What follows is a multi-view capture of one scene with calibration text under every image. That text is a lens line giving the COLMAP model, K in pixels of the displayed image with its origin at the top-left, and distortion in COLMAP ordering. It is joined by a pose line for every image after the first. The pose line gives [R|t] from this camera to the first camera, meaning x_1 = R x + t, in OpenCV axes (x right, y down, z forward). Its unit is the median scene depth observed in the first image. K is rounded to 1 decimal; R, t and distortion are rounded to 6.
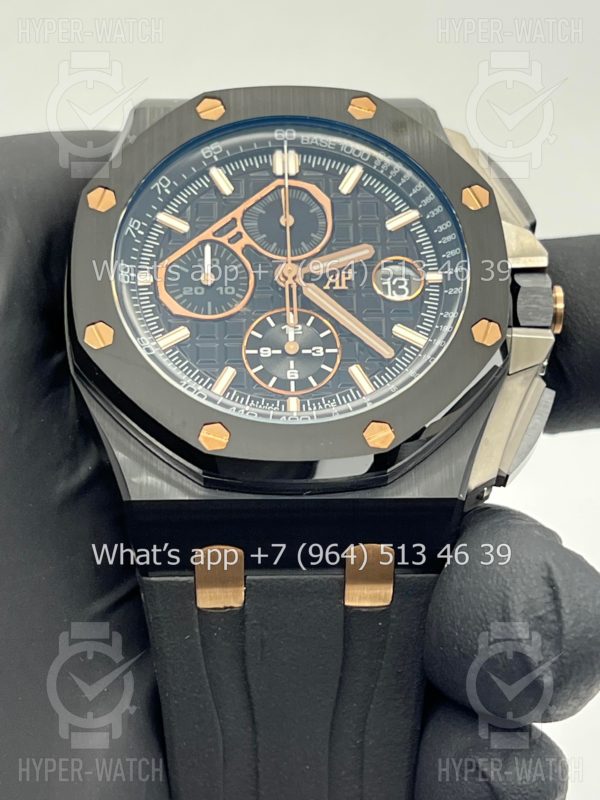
lens RADIAL K [[1849.8, 0, 297.0], [0, 1849.8, 394.1], [0, 0, 1]] dist [0.247109, 0.000000]
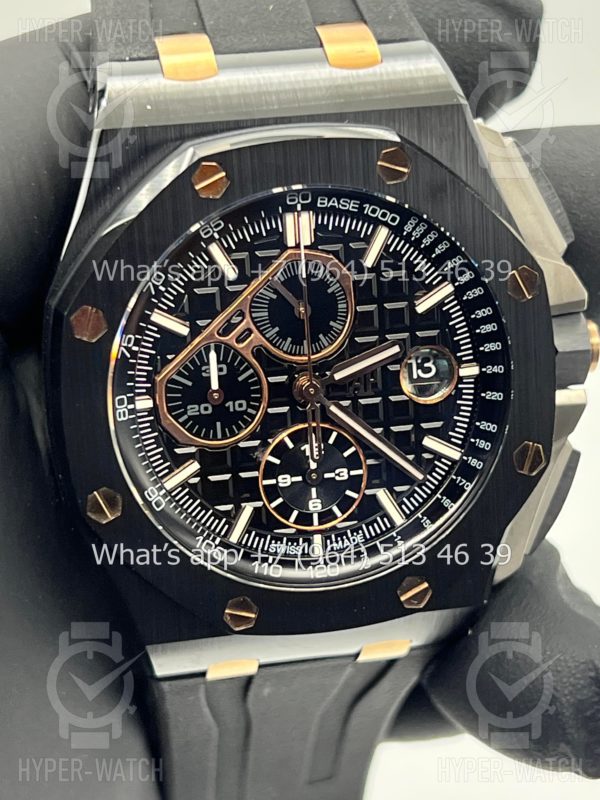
lens RADIAL K [[1849.8, 0, 297.1], [0, 1849.8, 395.7], [0, 0, 1]] dist [0.247109, 0.000000]
pose [[0.985808, -0.065161, 0.154713, -0.144127], [-0.046055, 0.781262, 0.622502, -0.600934], [-0.161434, -0.620793, 0.767173, 0.331829]]
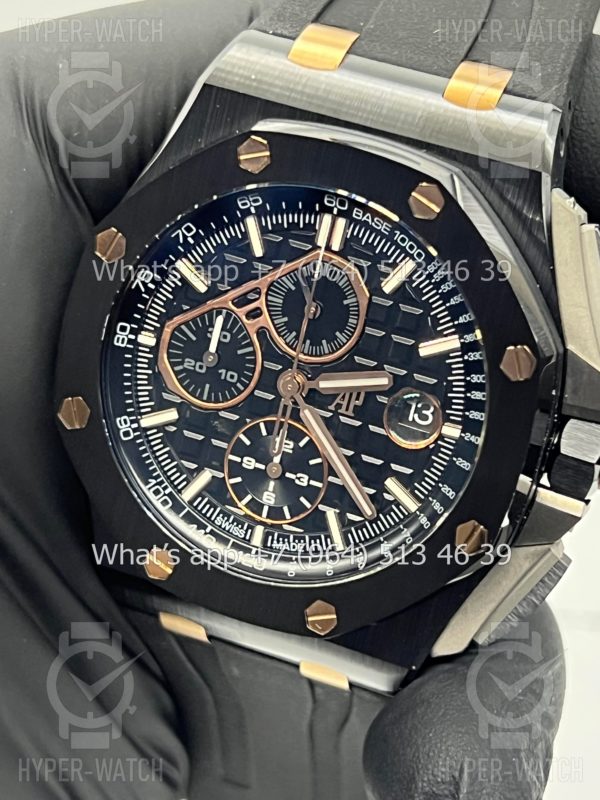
lens RADIAL K [[1849.8, 0, 298.7], [0, 1849.8, 399.9], [0, 0, 1]] dist [0.247109, 0.000000]
pose [[0.910839, 0.311386, -0.270945, 0.238736], [-0.081374, 0.779002, 0.621718, -0.605462], [0.404661, -0.544237, 0.734884, 0.349338]]
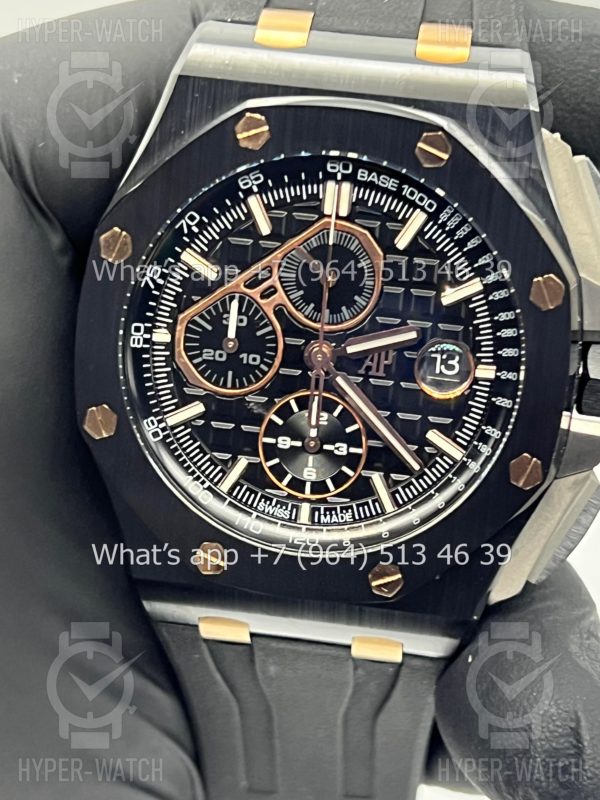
lens RADIAL K [[1849.8, 0, 304.1], [0, 1849.8, 405.3], [0, 0, 1]] dist [0.247109, 0.000000]
pose [[0.981664, 0.144613, -0.124188, 0.101219], [-0.050510, 0.825548, 0.562067, -0.540086], [0.183805, -0.545488, 0.817715, 0.262302]]
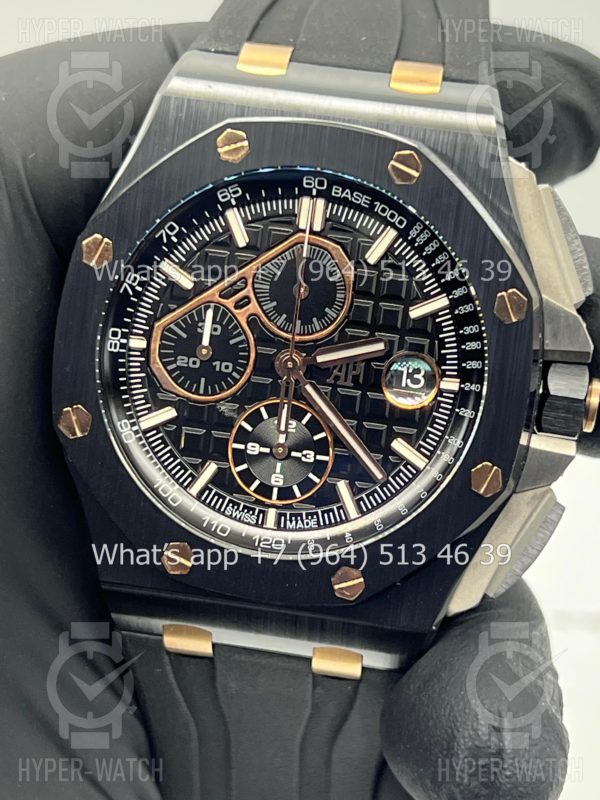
lens RADIAL K [[1849.8, 0, 298.7], [0, 1849.8, 401.6], [0, 0, 1]] dist [0.247109, 0.000000]
pose [[0.979270, 0.164121, -0.118724, 0.110993], [-0.086595, 0.869050, 0.487087, -0.493023], [0.183118, -0.466709, 0.865246, 0.200344]]
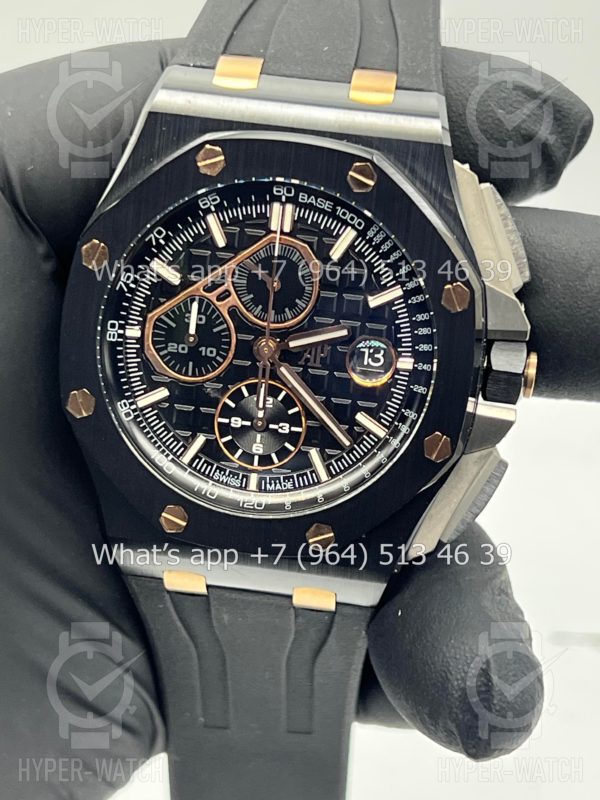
lens RADIAL K [[1849.8, 0, 302.8], [0, 1849.8, 414.4], [0, 0, 1]] dist [0.247109, 0.000000]
pose [[0.982779, 0.151751, -0.105439, 0.132114], [-0.066329, 0.822279, 0.565206, -0.628277], [0.172471, -0.548479, 0.818184, 0.122634]]
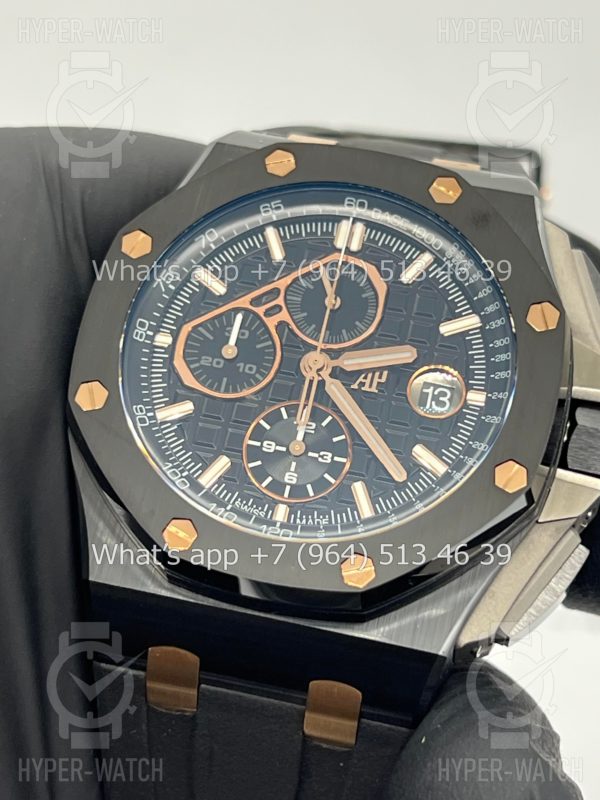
lens RADIAL K [[1849.8, 0, 296.2], [0, 1849.8, 408.2], [0, 0, 1]] dist [0.247109, 0.000000]
pose [[0.963202, 0.195987, -0.183934, 0.155762], [-0.183040, 0.979417, 0.085076, -0.118358], [0.196822, -0.048278, 0.979250, 0.114976]]
